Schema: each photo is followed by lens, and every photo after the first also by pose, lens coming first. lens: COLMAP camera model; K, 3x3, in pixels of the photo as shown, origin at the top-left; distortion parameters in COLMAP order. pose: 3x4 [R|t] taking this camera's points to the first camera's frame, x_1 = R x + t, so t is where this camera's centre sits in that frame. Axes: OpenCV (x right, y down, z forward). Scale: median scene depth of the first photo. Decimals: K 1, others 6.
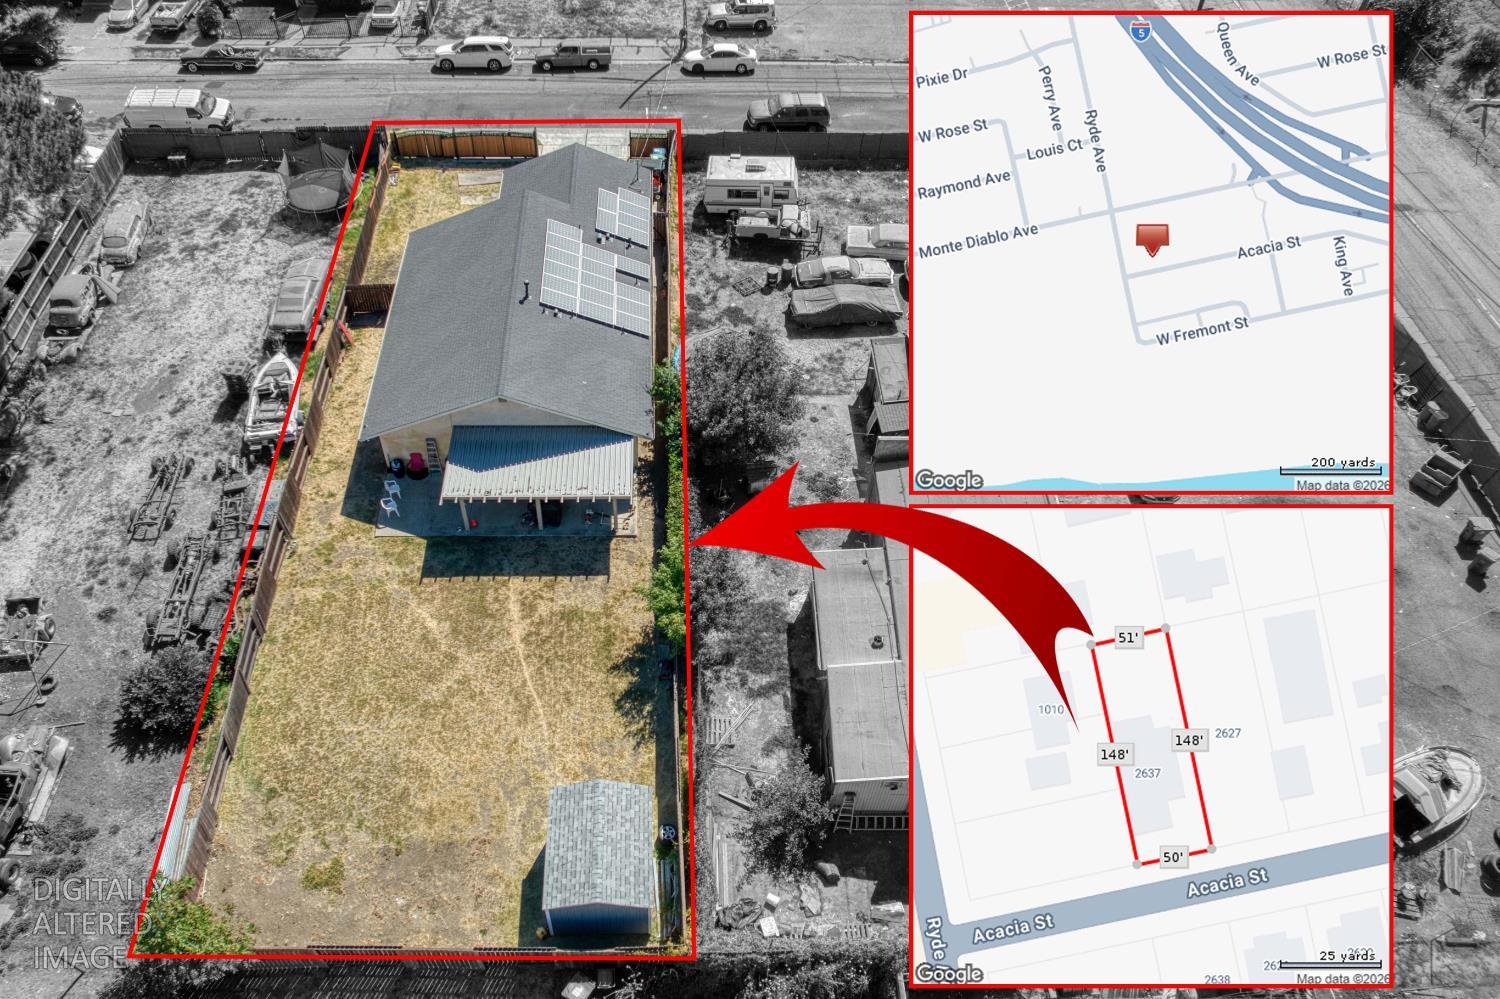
lens RADIAL K [[1052.9, 0, 685.3], [0, 1052.9, 499.7], [0, 0, 1]] dist [-0.055341, 0.008203]
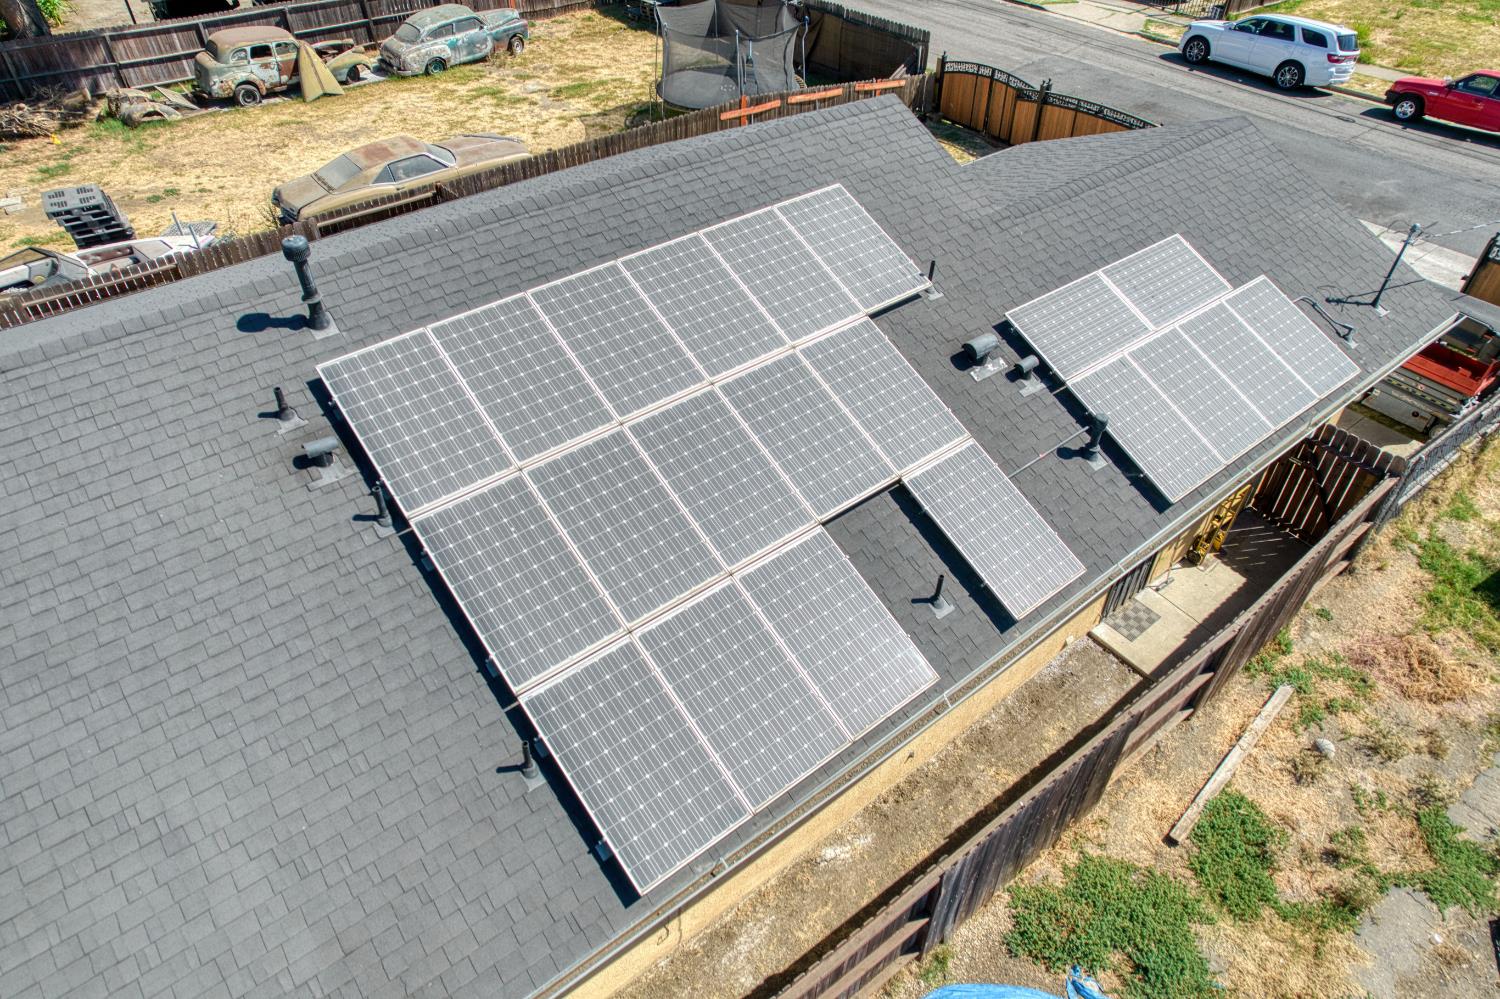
lens RADIAL K [[959.0, 0, 750.0], [0, 959.0, 499.5], [0, 0, 1]] dist [-0.088373, 0.081443]
pose [[0.601660, 0.513612, -0.611725, 0.027465], [-0.603114, 0.794246, 0.073668, -0.187387], [0.523697, 0.324617, 0.787633, 0.736436]]
